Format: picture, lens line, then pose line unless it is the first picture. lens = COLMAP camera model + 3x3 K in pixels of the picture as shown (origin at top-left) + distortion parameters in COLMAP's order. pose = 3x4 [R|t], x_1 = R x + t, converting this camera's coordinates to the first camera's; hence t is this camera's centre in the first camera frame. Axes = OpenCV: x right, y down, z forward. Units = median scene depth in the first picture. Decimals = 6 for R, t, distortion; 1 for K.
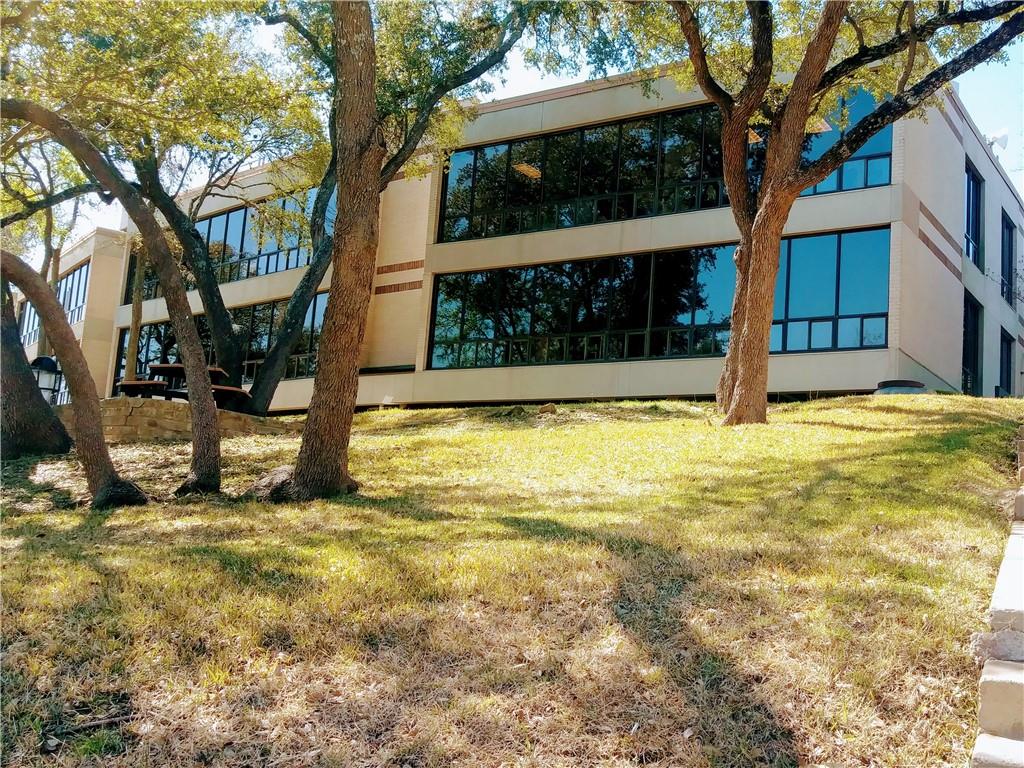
lens RADIAL K [[1096.2, 0, 512.0], [0, 1096.2, 384.0], [0, 0, 1]] dist [0.021238, 0.021178]
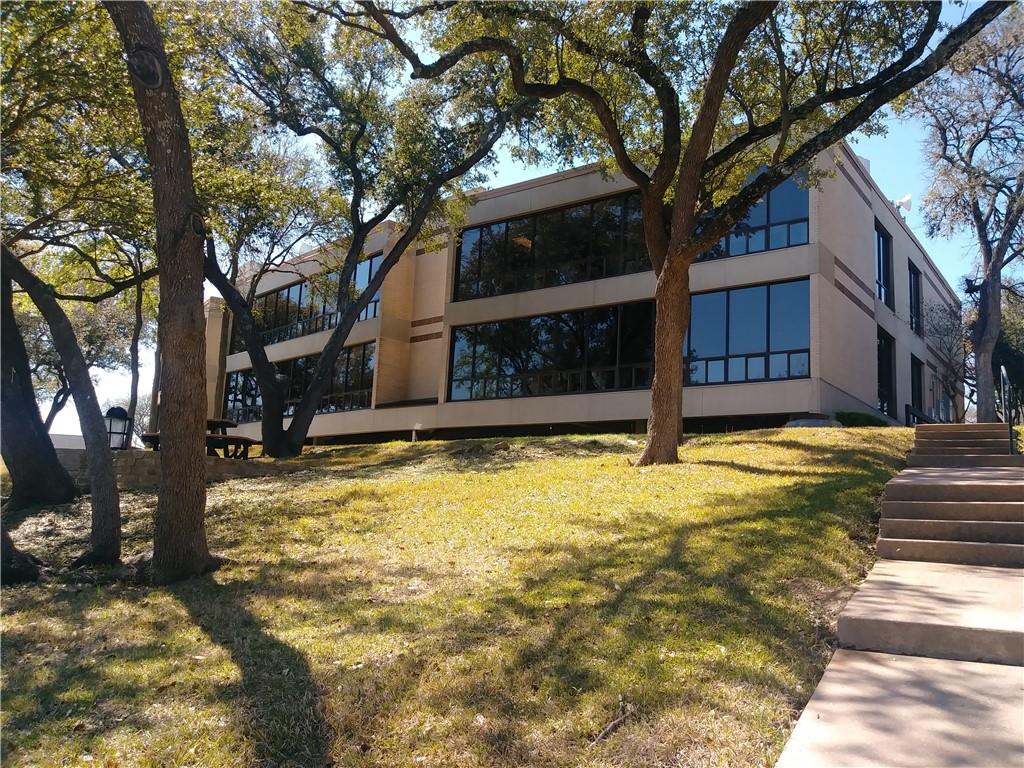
lens RADIAL K [[808.0, 0, 512.0], [0, 808.0, 384.0], [0, 0, 1]] dist [0.015266, 0.002378]
pose [[0.998117, -0.027706, -0.054719, 0.055957], [0.026752, 0.999478, -0.018088, -0.016938], [0.055192, 0.016590, 0.998338, 0.081287]]
